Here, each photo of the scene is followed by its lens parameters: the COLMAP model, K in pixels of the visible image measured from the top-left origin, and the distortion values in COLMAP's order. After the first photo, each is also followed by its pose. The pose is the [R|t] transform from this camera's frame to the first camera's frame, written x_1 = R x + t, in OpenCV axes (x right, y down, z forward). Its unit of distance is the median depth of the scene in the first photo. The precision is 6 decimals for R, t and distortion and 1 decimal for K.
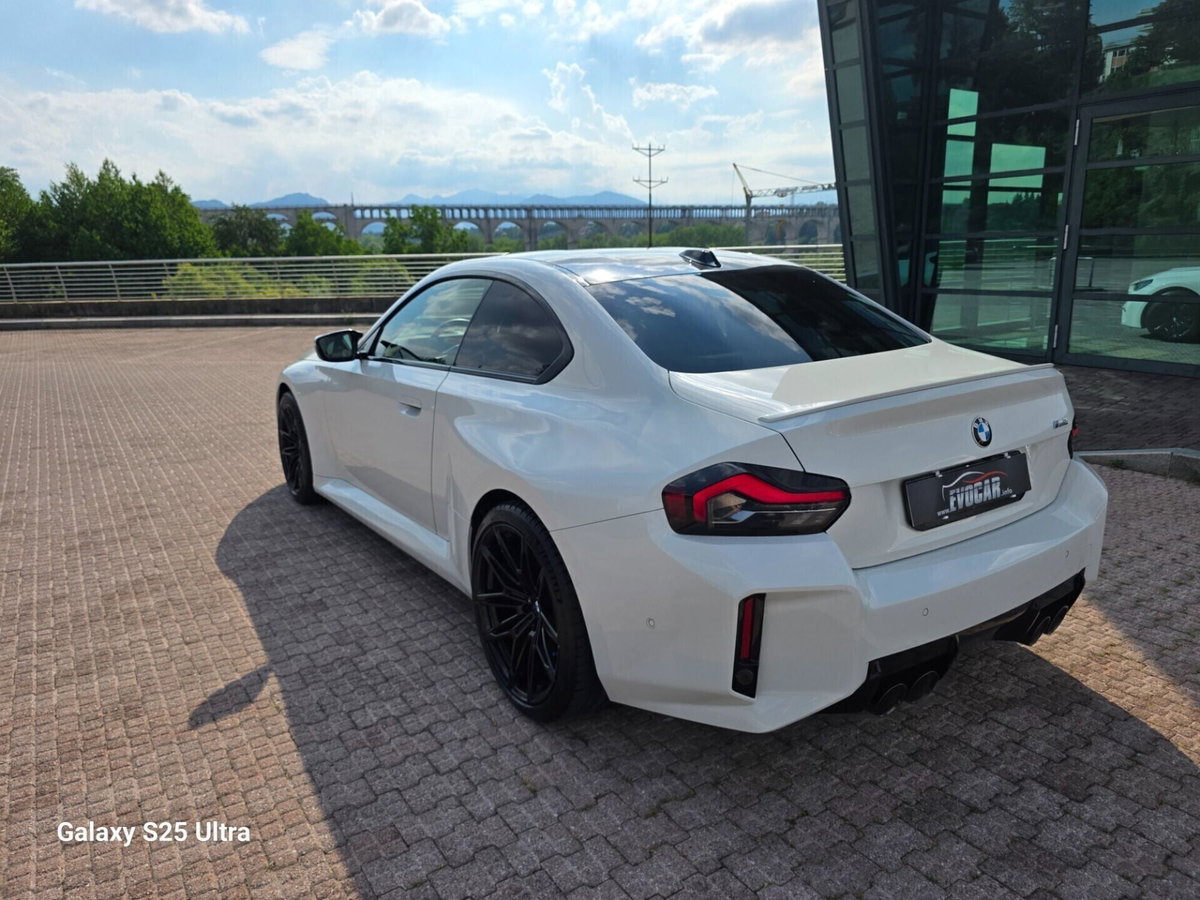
lens RADIAL K [[818.9, 0, 606.5], [0, 818.9, 444.3], [0, 0, 1]] dist [0.051538, -0.053834]
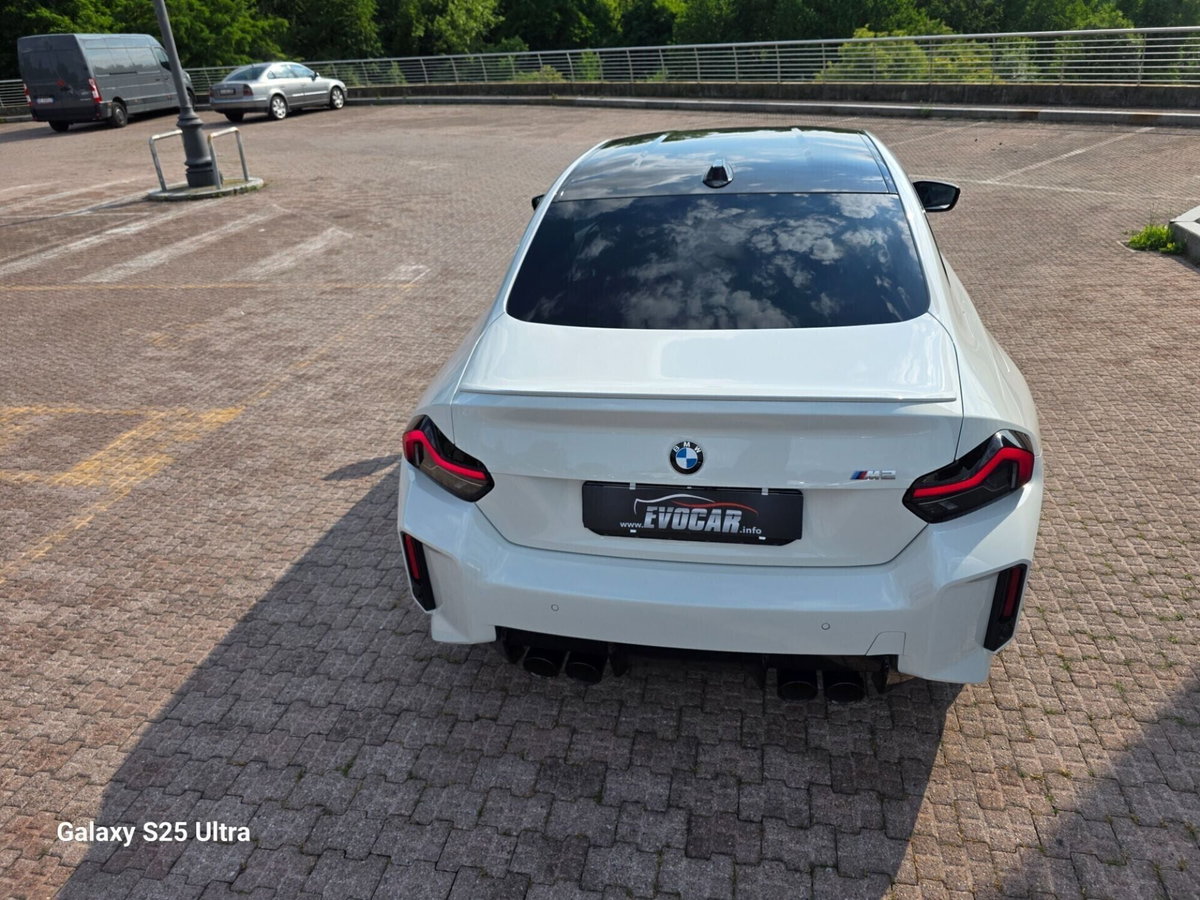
lens RADIAL K [[822.6, 0, 625.7], [0, 822.6, 453.5], [0, 0, 1]] dist [0.046328, -0.048359]
pose [[0.726942, 0.303832, -0.615825, 0.722535], [-0.128407, 0.941117, 0.312746, -0.216476], [0.674586, -0.148272, 0.723152, 0.250868]]
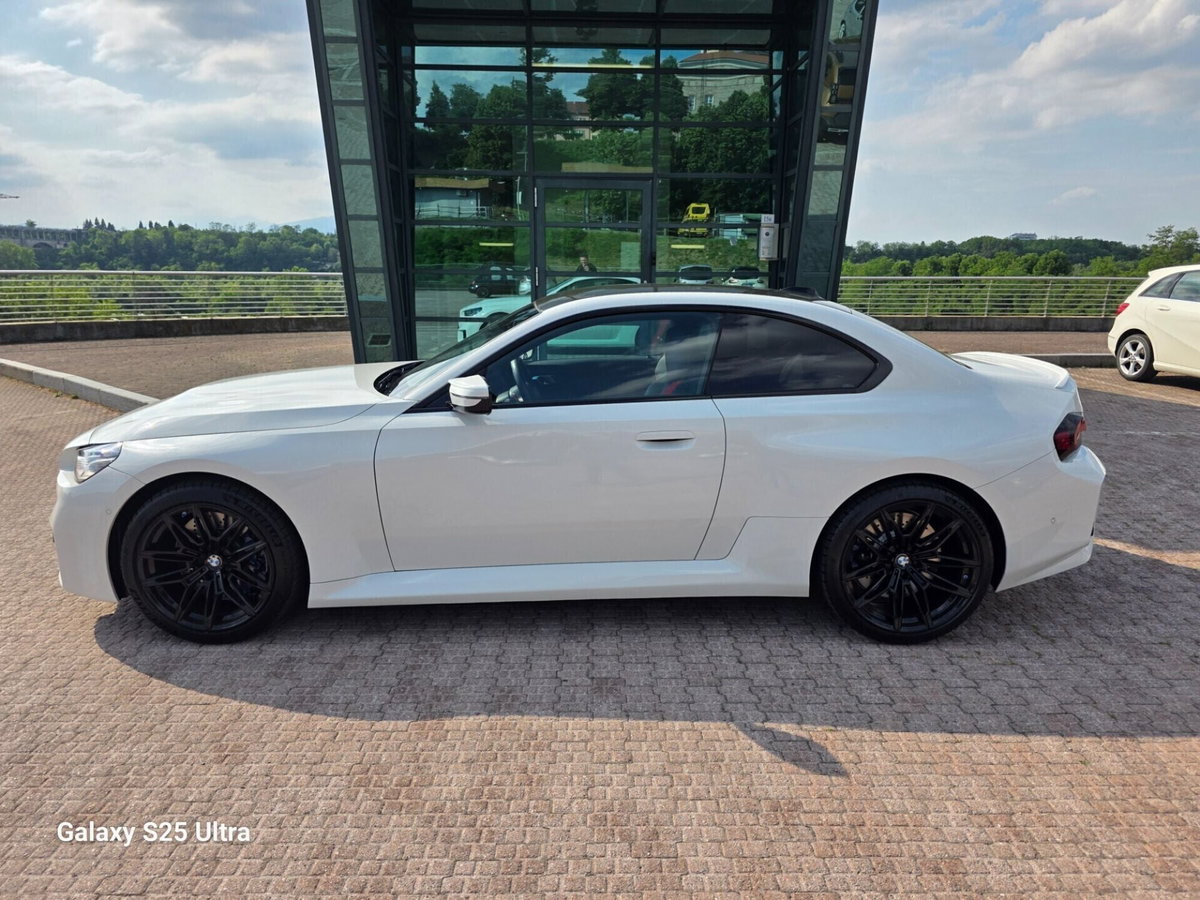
lens RADIAL K [[824.7, 0, 604.3], [0, 824.7, 451.1], [0, 0, 1]] dist [0.050234, -0.050753]
pose [[0.532183, -0.157766, 0.831800, -1.220074], [0.181152, 0.980950, 0.070155, -0.121225], [-0.827022, 0.113347, 0.550625, 0.586896]]
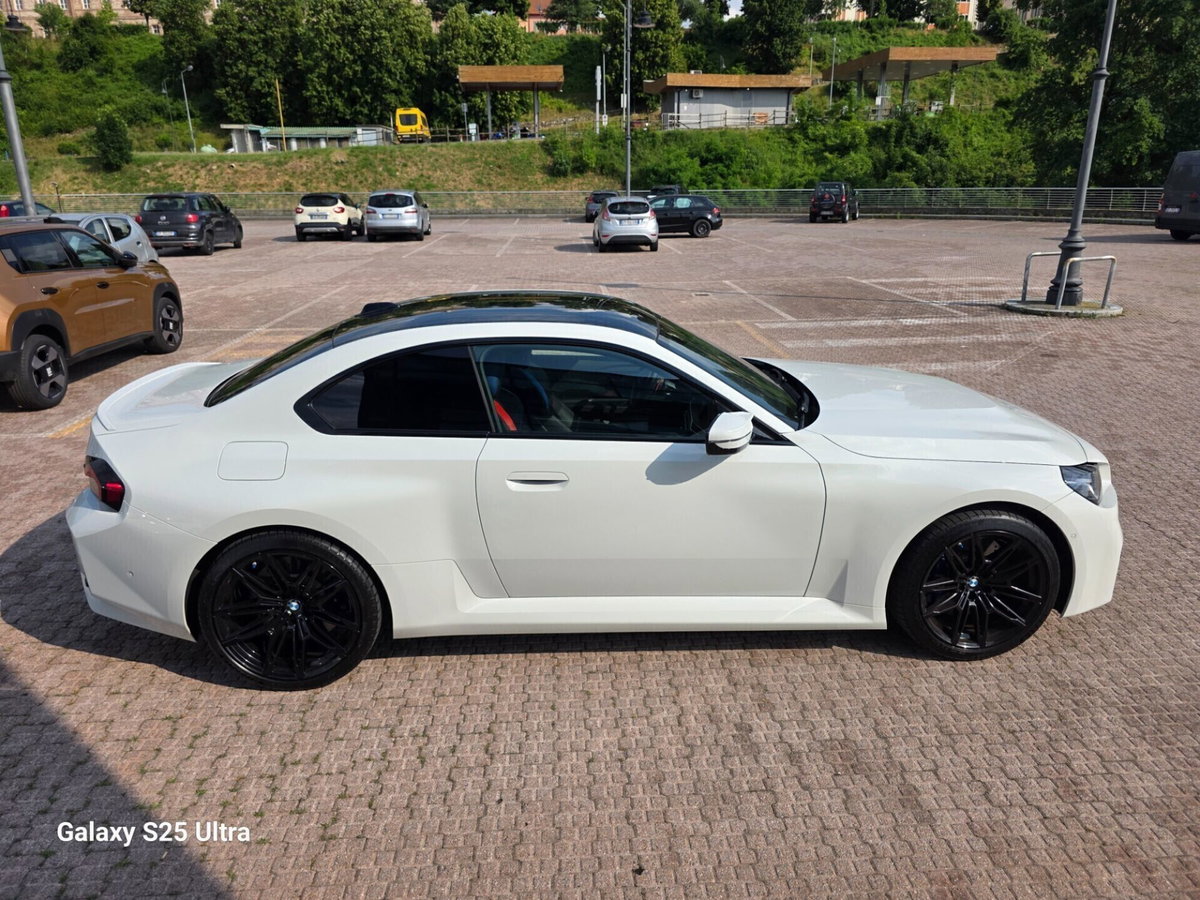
lens RADIAL K [[834.4, 0, 604.9], [0, 834.4, 447.9], [0, 0, 1]] dist [0.049016, -0.054244]
pose [[-0.515626, 0.293648, -0.804923, 1.086318], [-0.175074, 0.883508, 0.434468, -0.692683], [0.838737, 0.364944, -0.404149, 1.991835]]
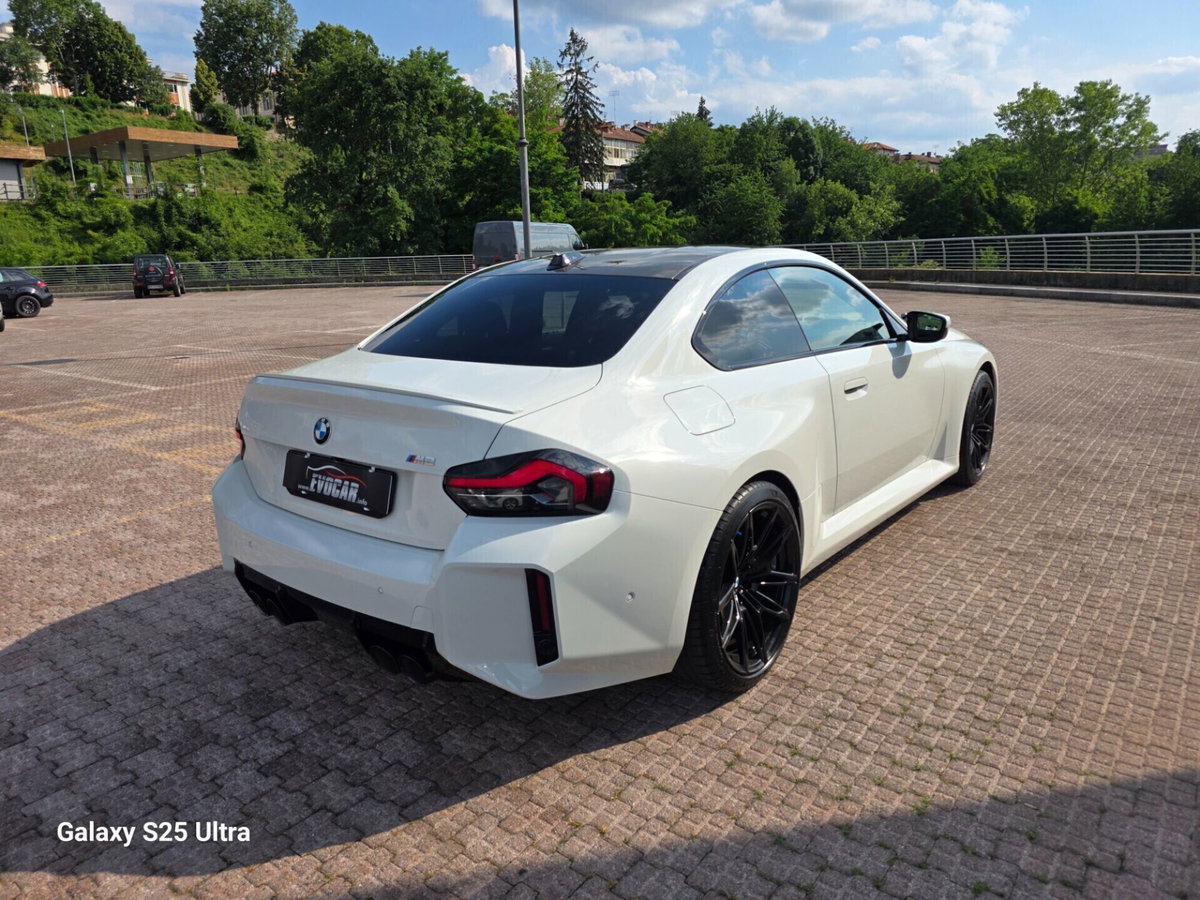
lens RADIAL K [[819.6, 0, 600.0], [0, 819.6, 450.0], [0, 0, 1]] dist [0.052456, -0.051587]
pose [[0.309704, 0.240713, -0.919859, 1.219362], [-0.197403, 0.962623, 0.185441, -0.205395], [0.930116, 0.124151, 0.345646, 0.741556]]
